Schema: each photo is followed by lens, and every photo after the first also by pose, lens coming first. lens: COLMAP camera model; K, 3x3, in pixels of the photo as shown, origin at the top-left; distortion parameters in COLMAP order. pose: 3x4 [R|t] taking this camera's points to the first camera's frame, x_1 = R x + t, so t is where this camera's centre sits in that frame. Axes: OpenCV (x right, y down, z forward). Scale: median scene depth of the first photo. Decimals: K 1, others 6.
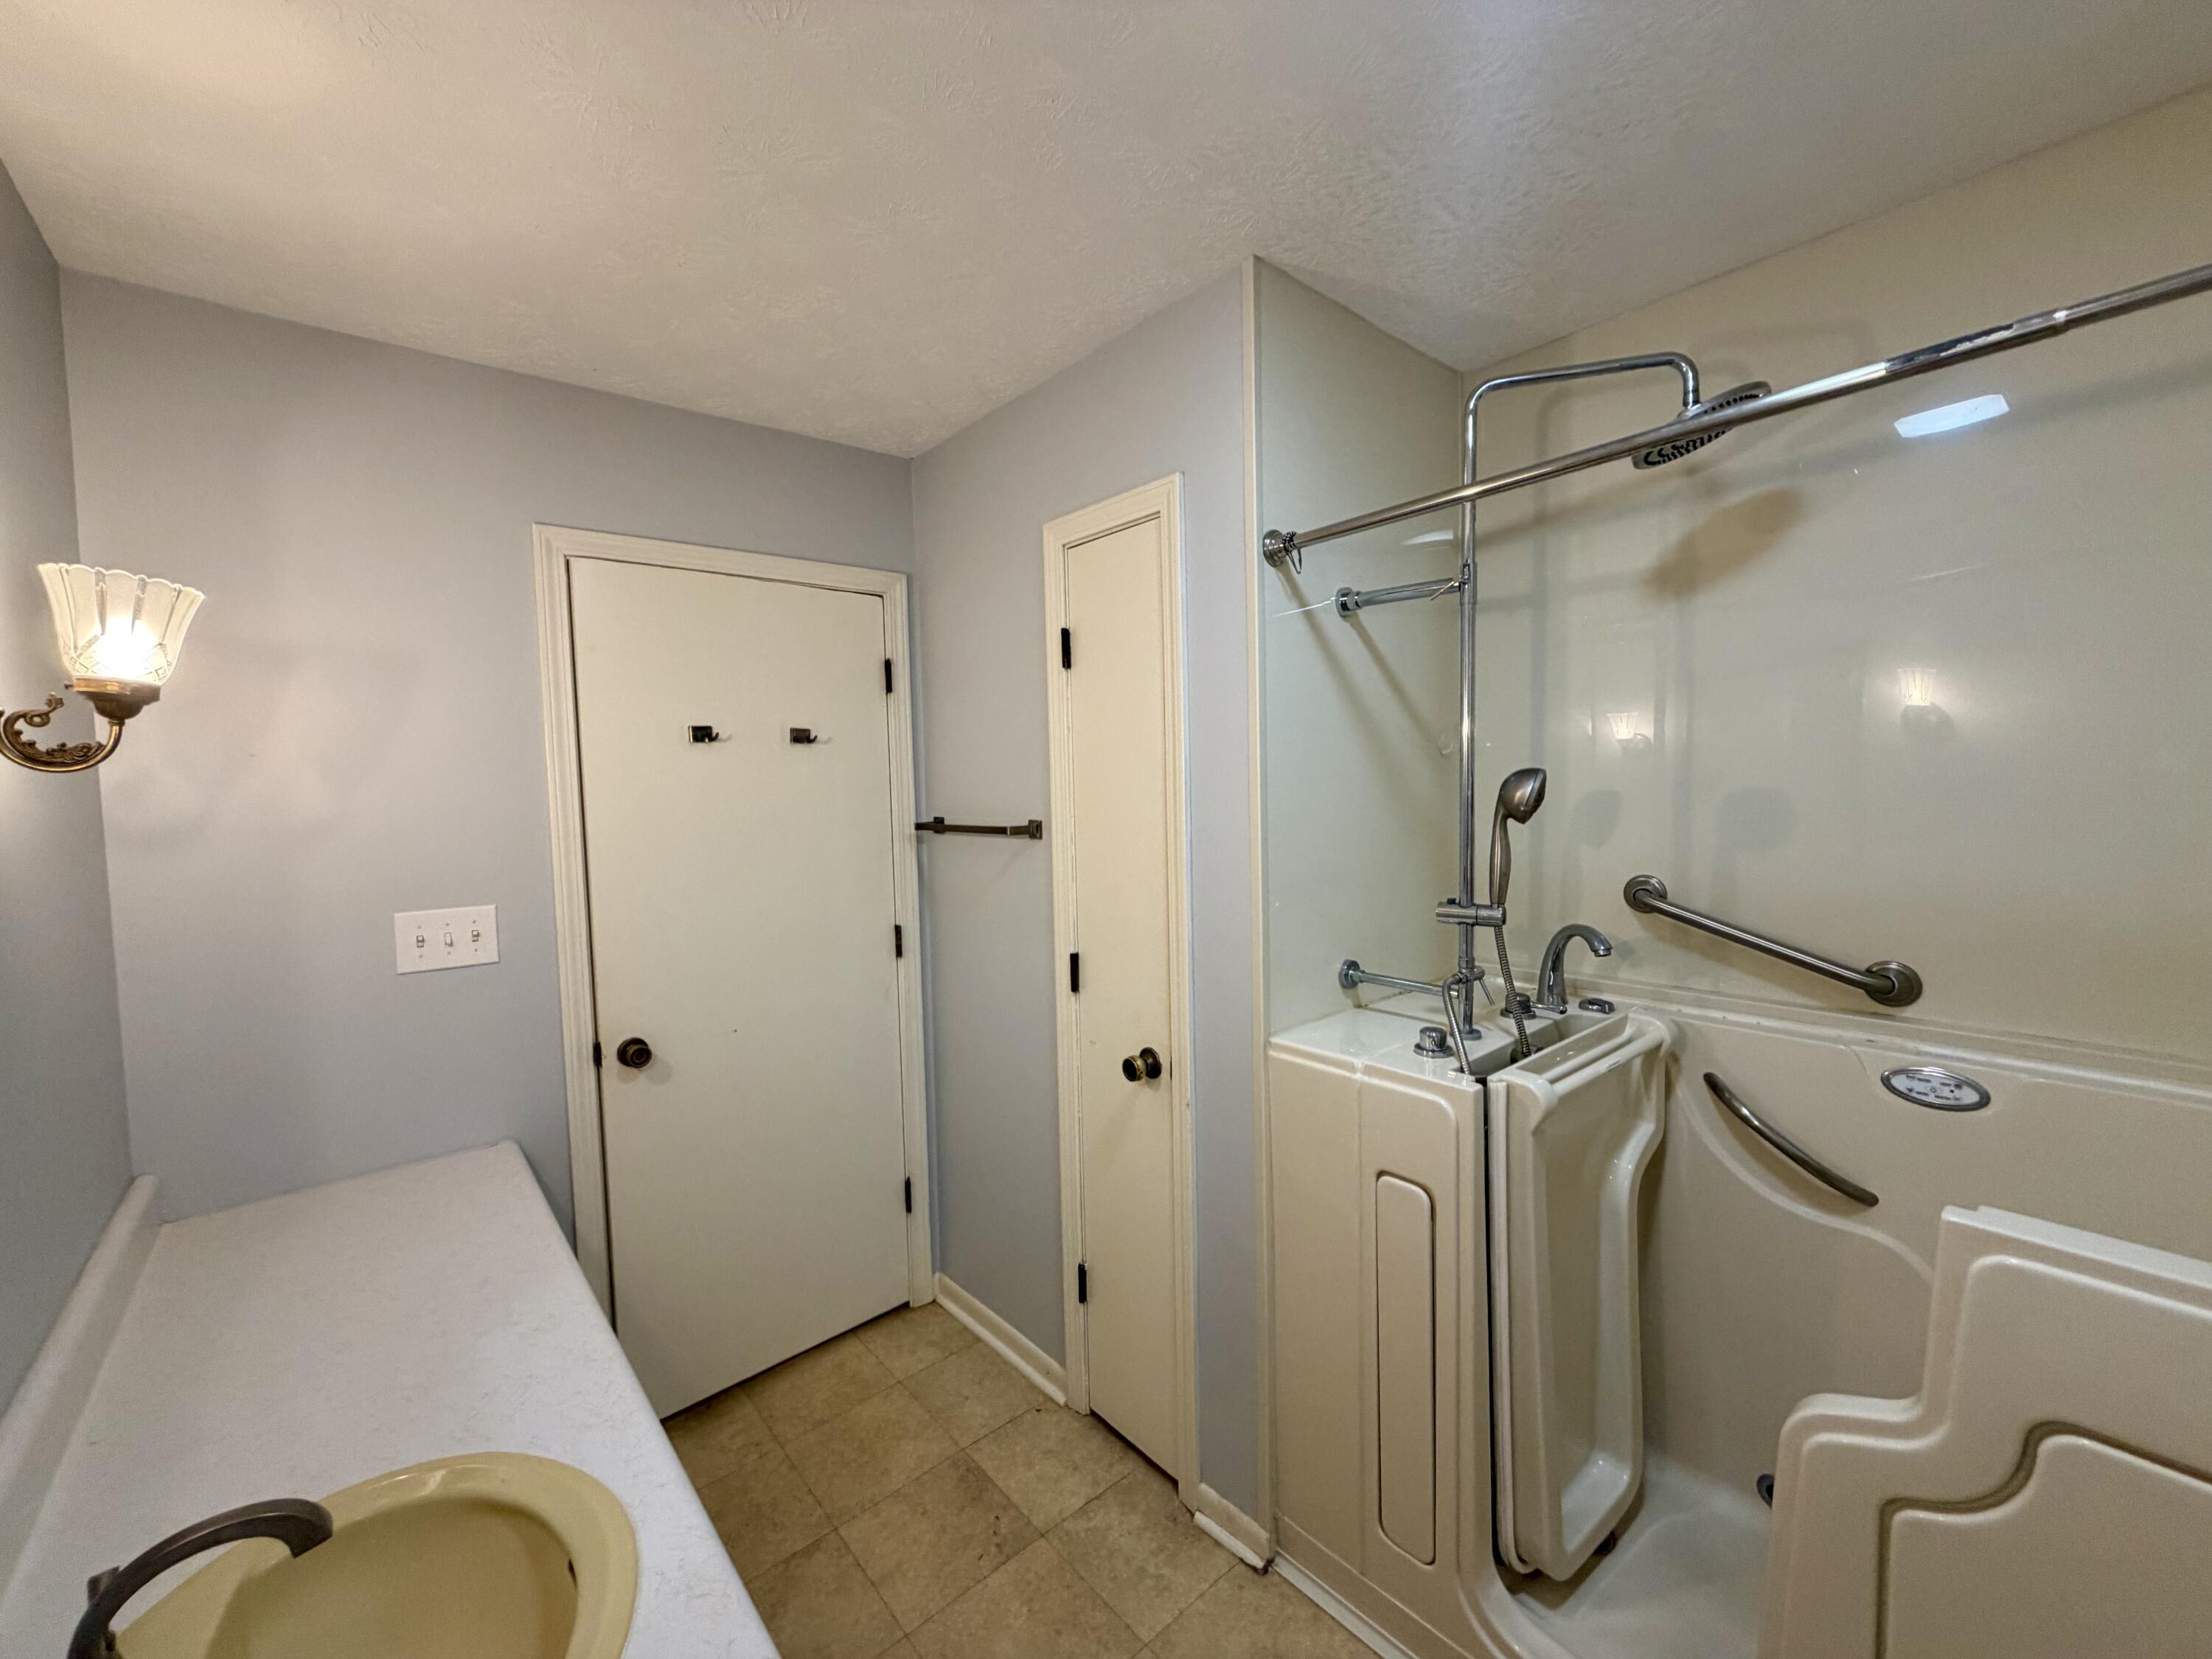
lens RADIAL K [[843.7, 0, 1106.0], [0, 843.7, 829.5], [0, 0, 1]] dist [-0.000544, -0.000092]
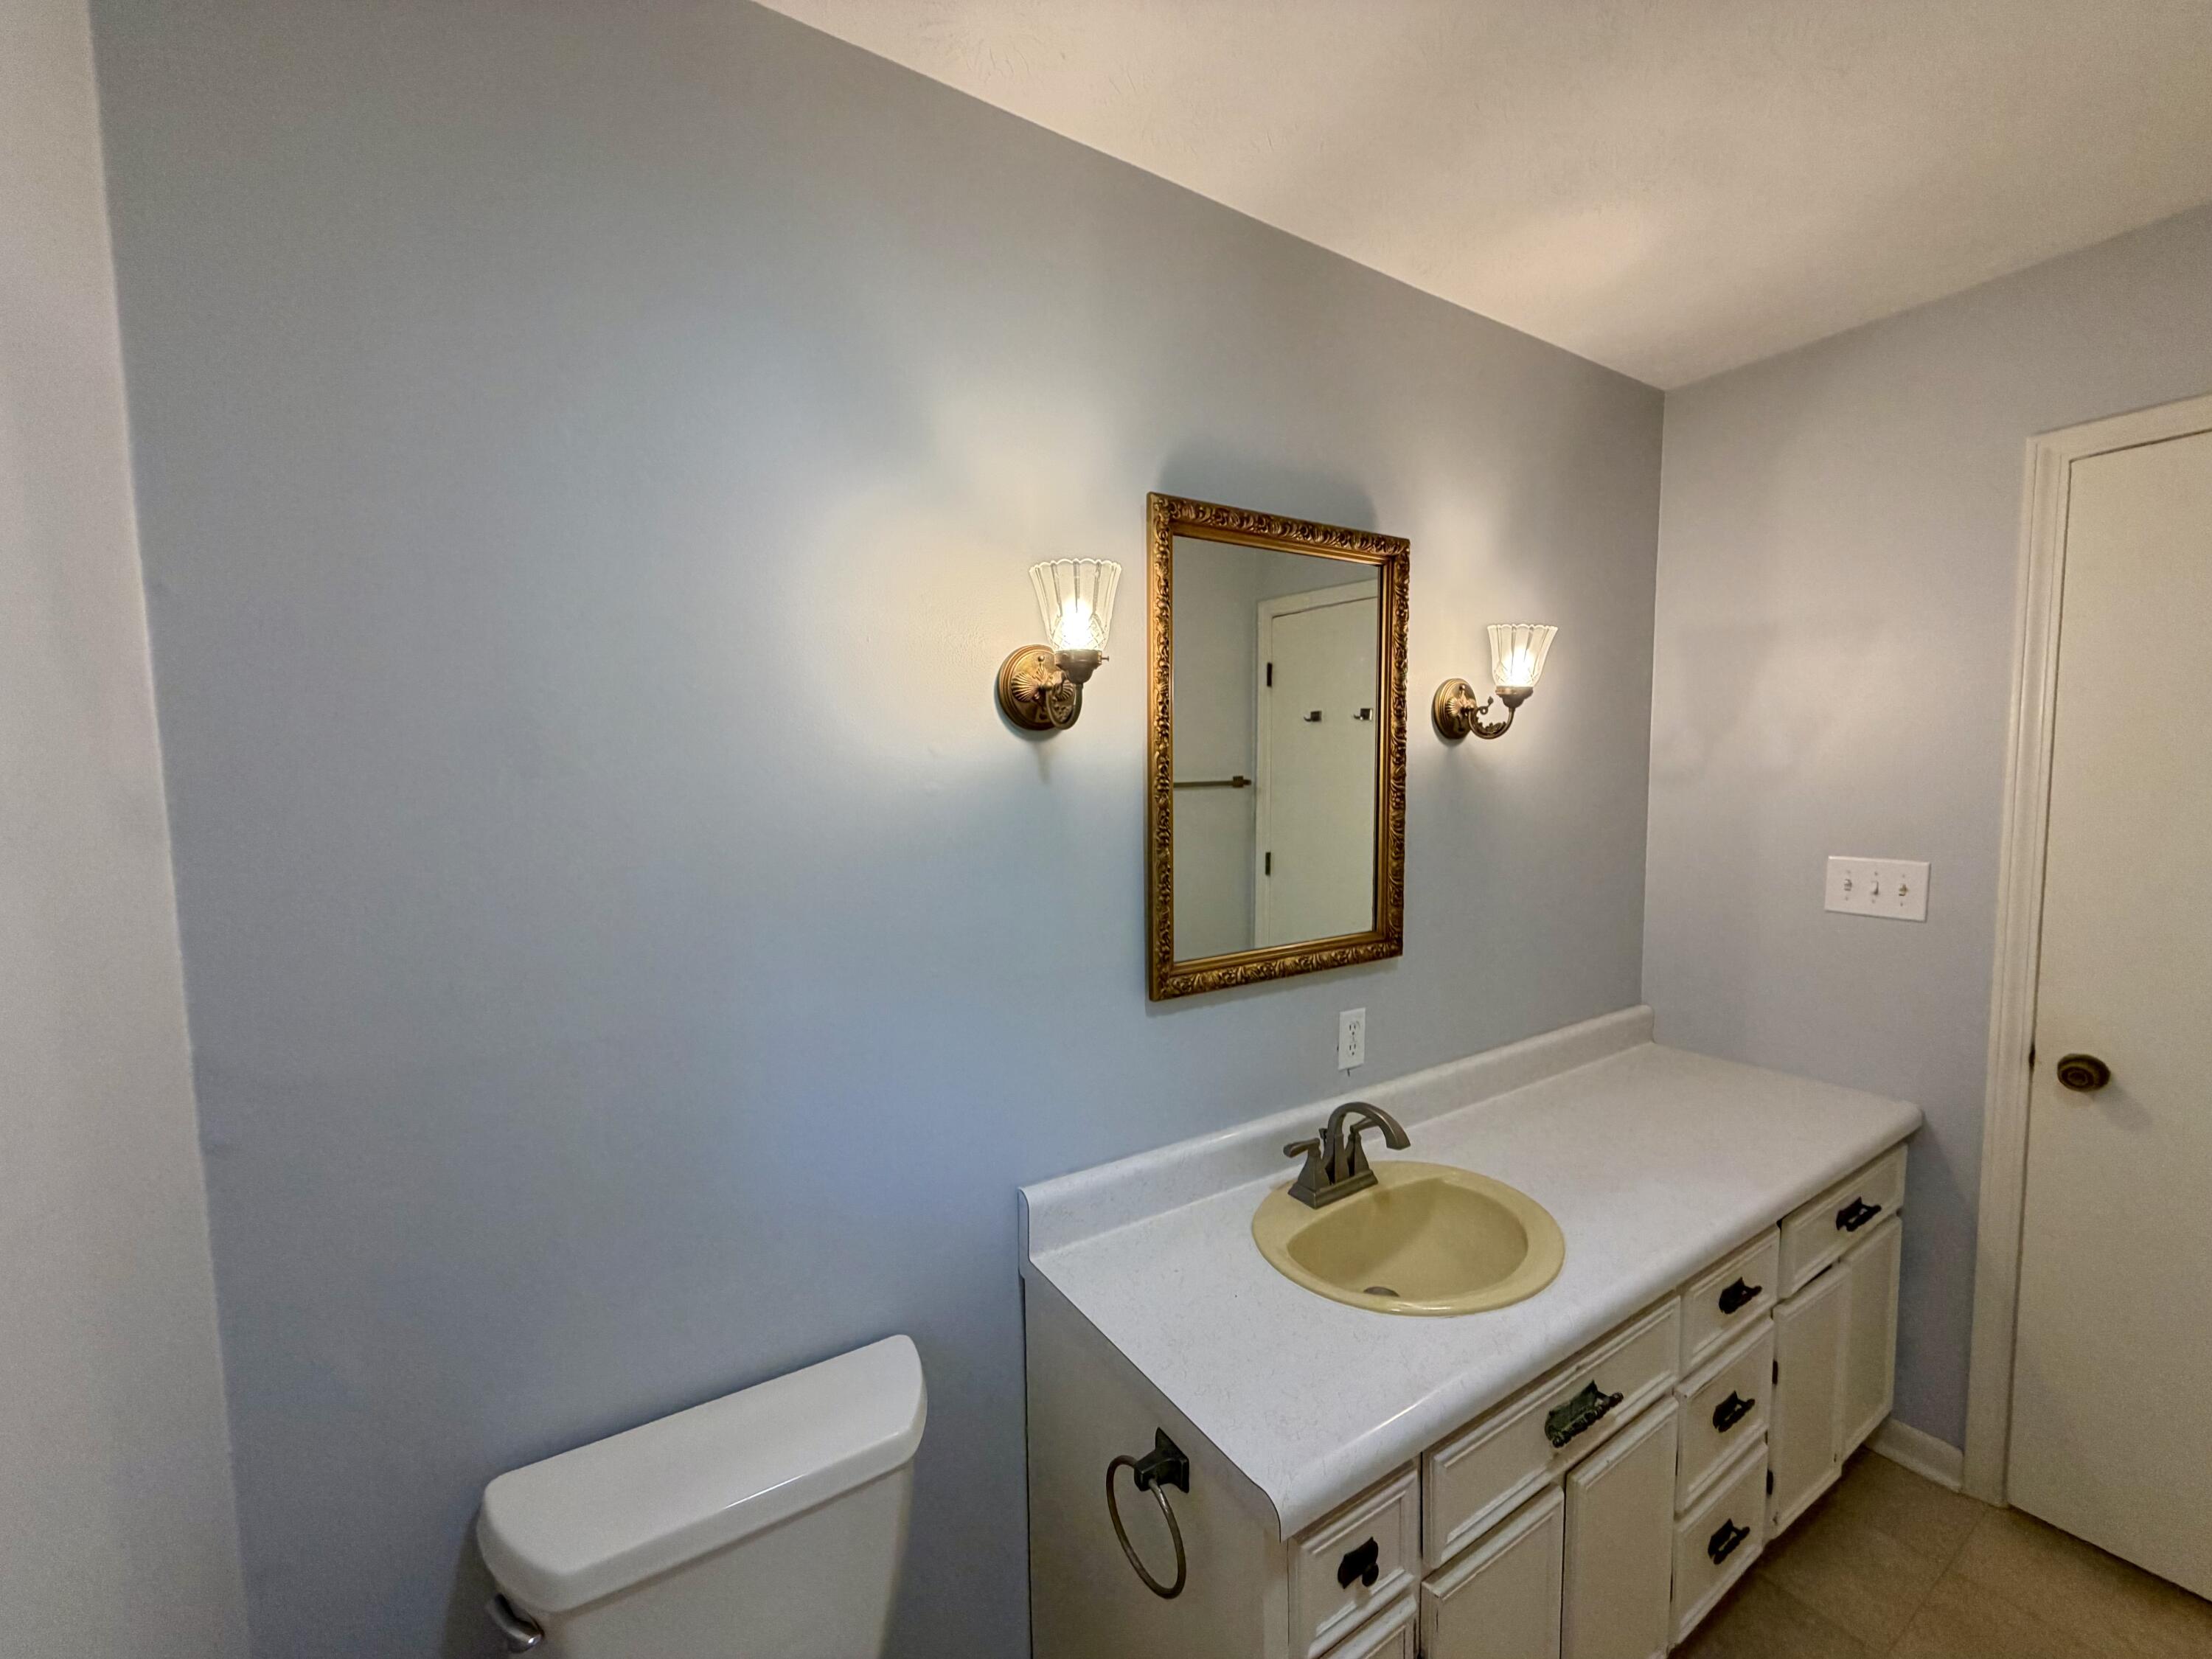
lens RADIAL K [[901.2, 0, 1116.8], [0, 901.2, 826.7], [0, 0, 1]] dist [0.001152, 0.000033]
pose [[-0.140330, 0.089077, -0.986090, 0.501872], [-0.035813, 0.994836, 0.094964, -0.018868], [0.989457, 0.048641, -0.136415, 0.261219]]
